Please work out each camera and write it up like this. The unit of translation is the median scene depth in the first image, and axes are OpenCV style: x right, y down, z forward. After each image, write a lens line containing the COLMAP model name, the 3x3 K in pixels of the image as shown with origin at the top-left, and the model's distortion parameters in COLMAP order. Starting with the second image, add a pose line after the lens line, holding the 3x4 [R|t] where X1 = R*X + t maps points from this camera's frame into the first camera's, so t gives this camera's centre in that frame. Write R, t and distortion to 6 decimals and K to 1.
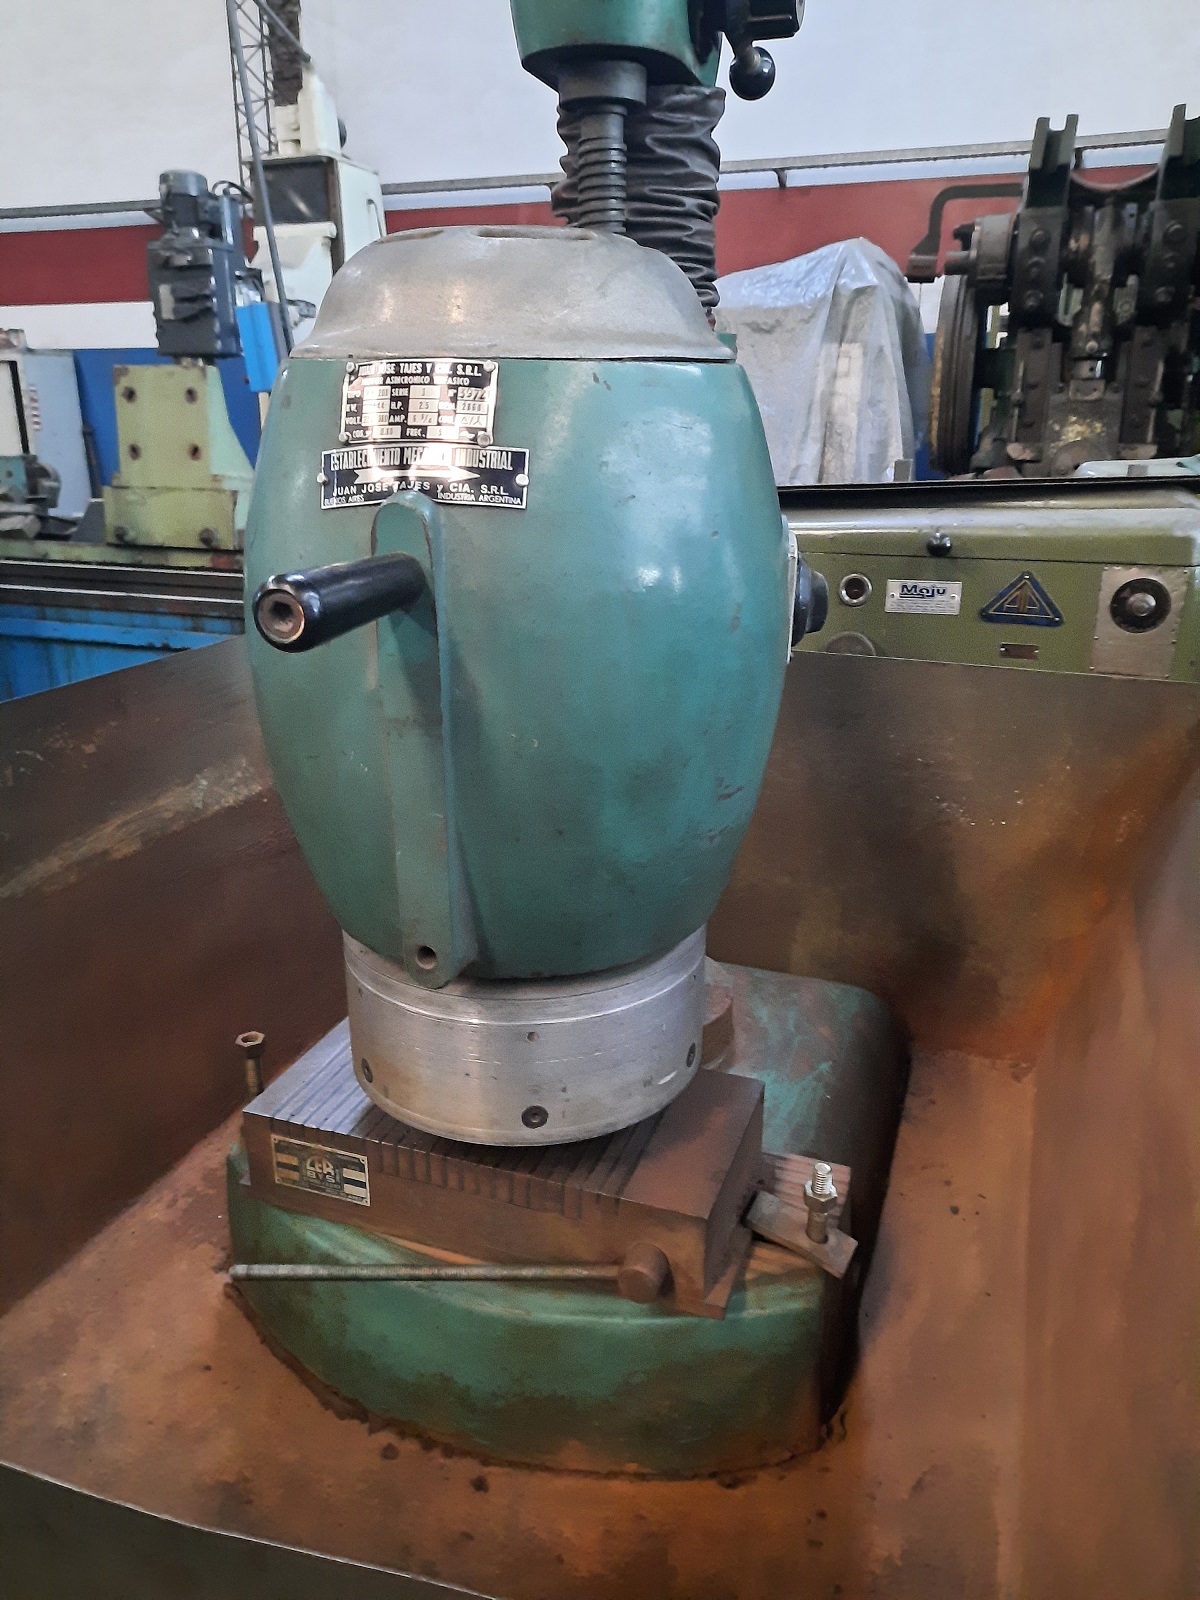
lens RADIAL K [[1146.5, 0, 625.6], [0, 1146.5, 804.6], [0, 0, 1]] dist [0.055747, -0.085861]
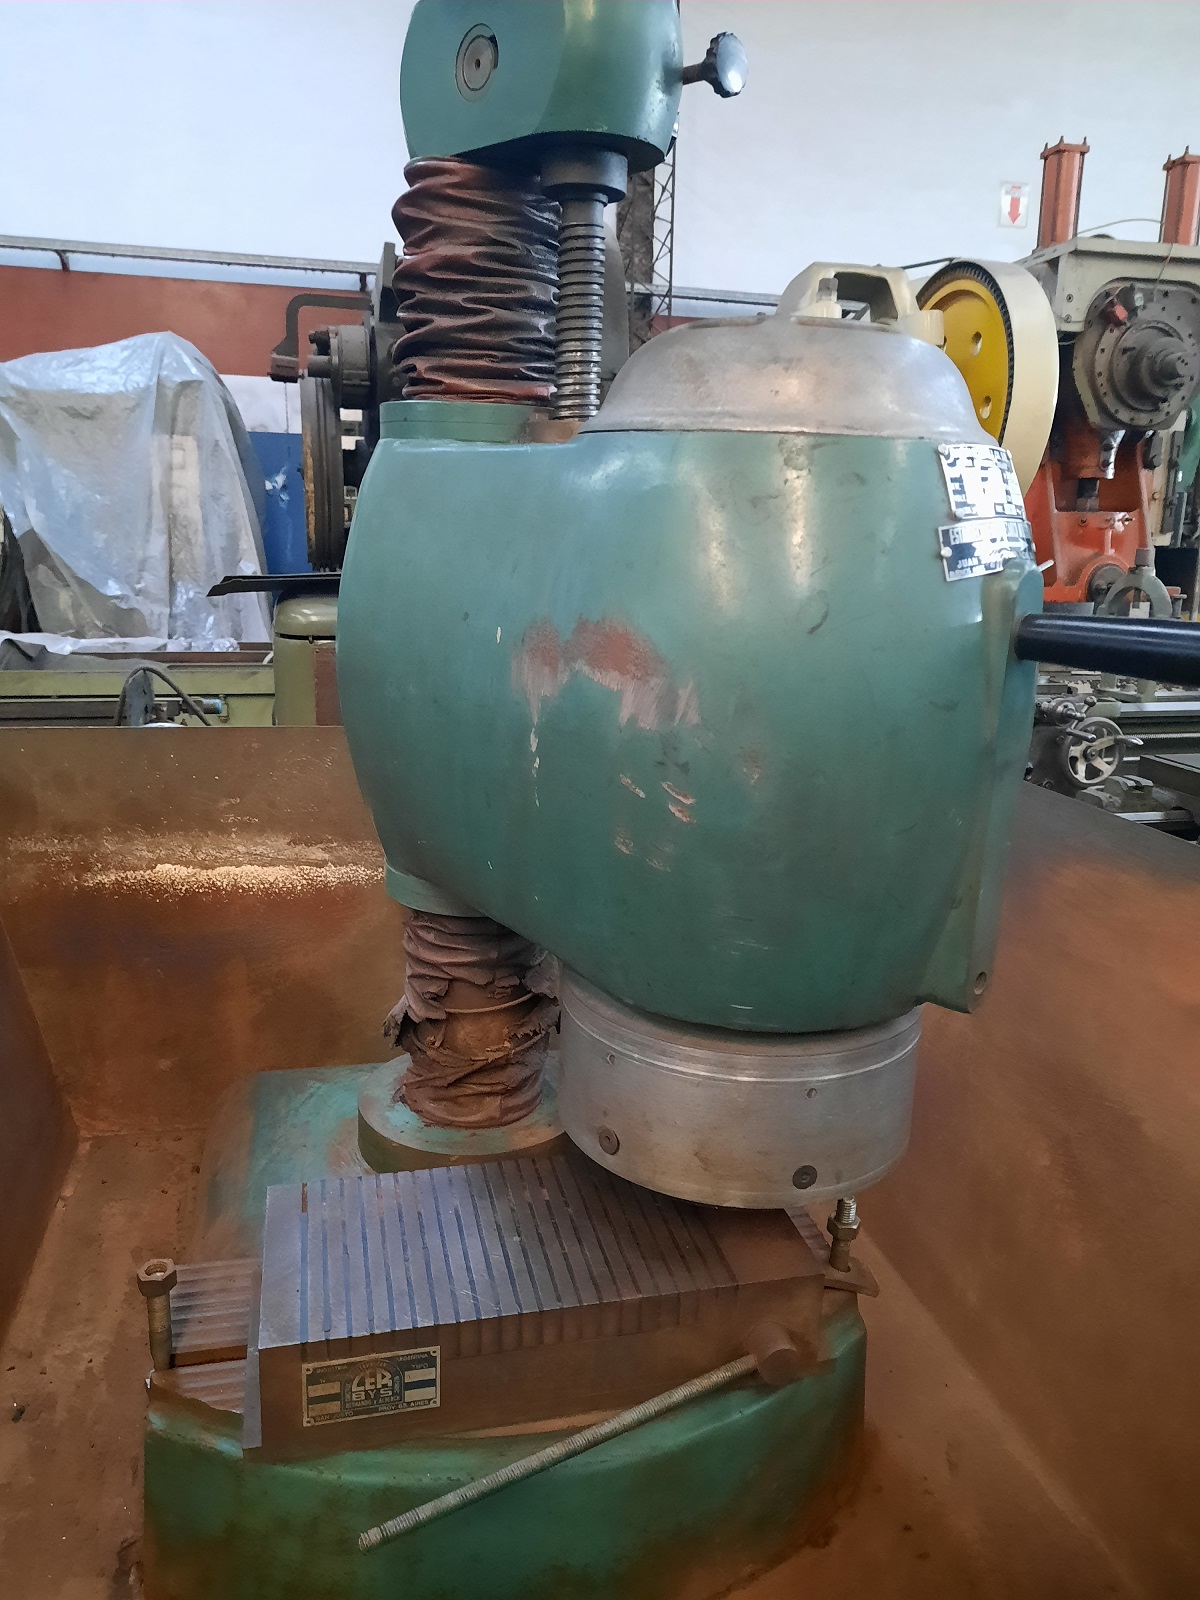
lens RADIAL K [[1163.6, 0, 600.0], [0, 1163.6, 800.0], [0, 0, 1]] dist [0.005998, 0.001777]
pose [[0.836713, -0.108873, 0.536711, -0.101726], [0.153038, 0.987479, -0.038269, -0.007117], [-0.525824, 0.114157, 0.842898, 0.033207]]
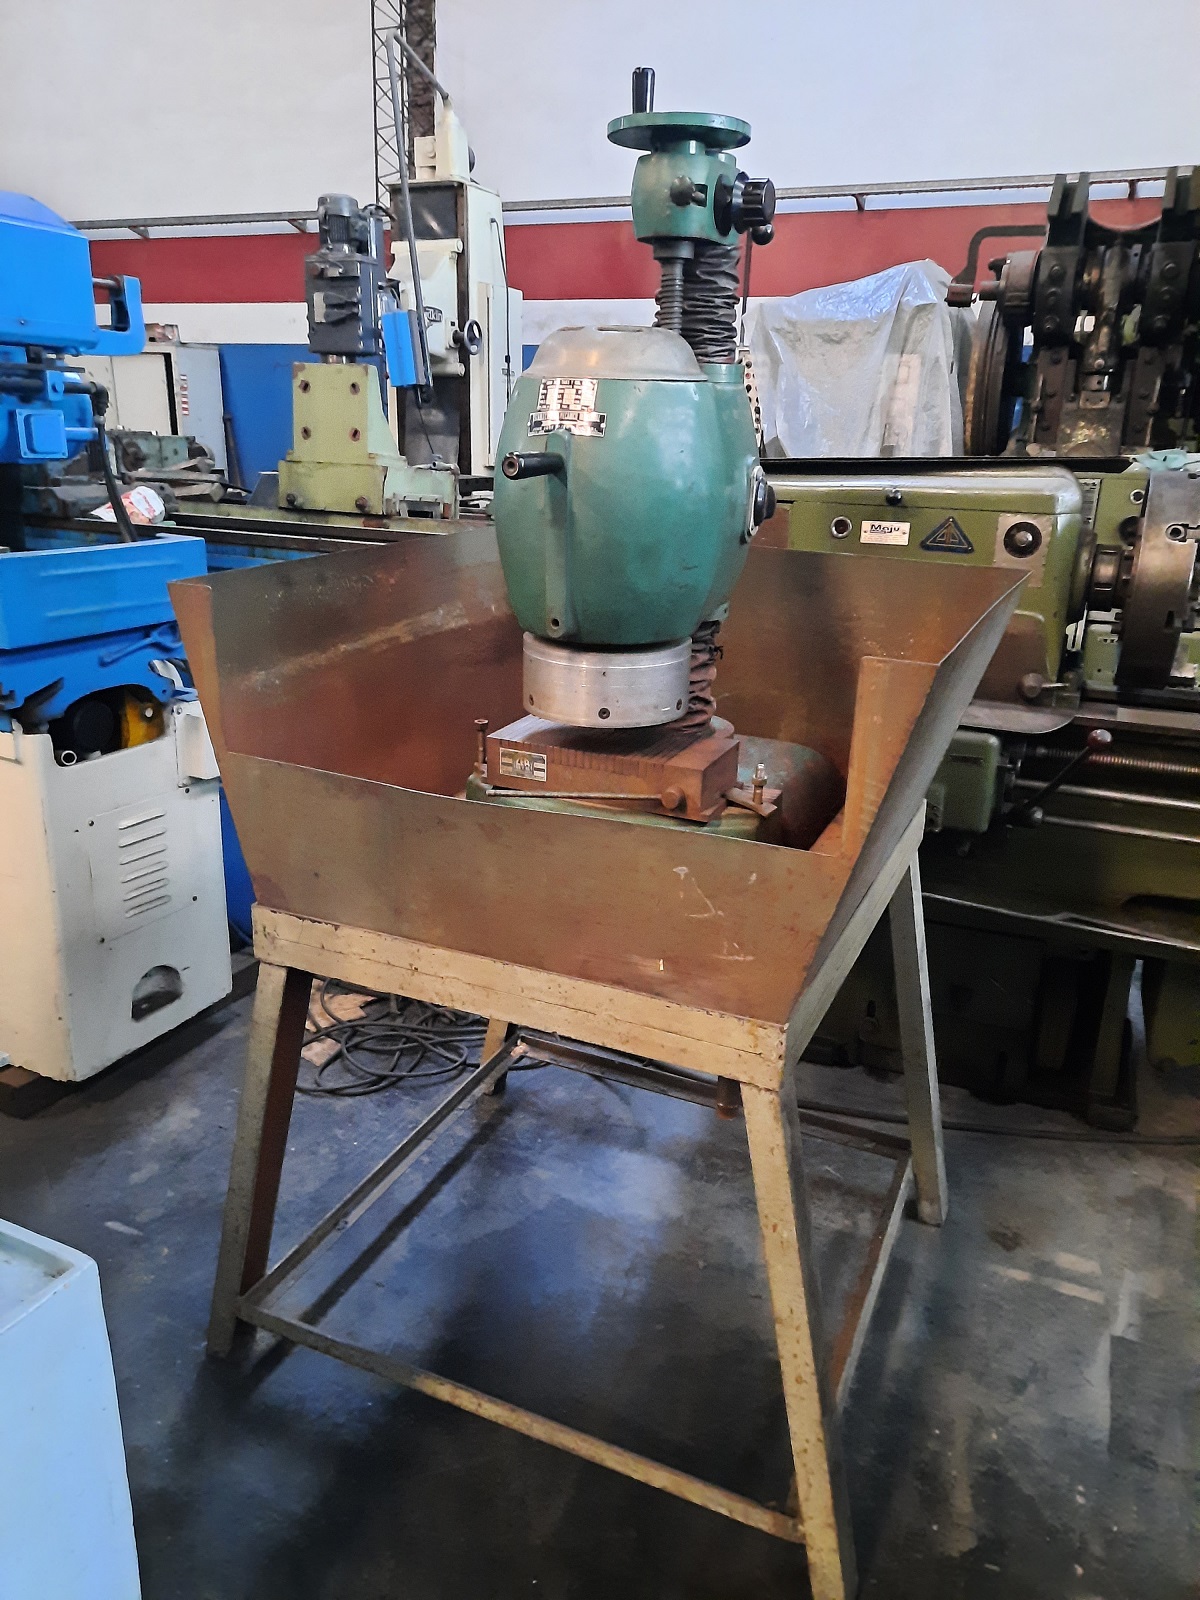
lens RADIAL K [[1146.5, 0, 625.6], [0, 1146.5, 804.6], [0, 0, 1]] dist [0.055747, -0.085861]
pose [[0.997039, 0.044390, -0.062787, 0.010756], [-0.044370, 0.999014, 0.001716, 0.072762], [0.062801, 0.001075, 0.998026, -0.205874]]
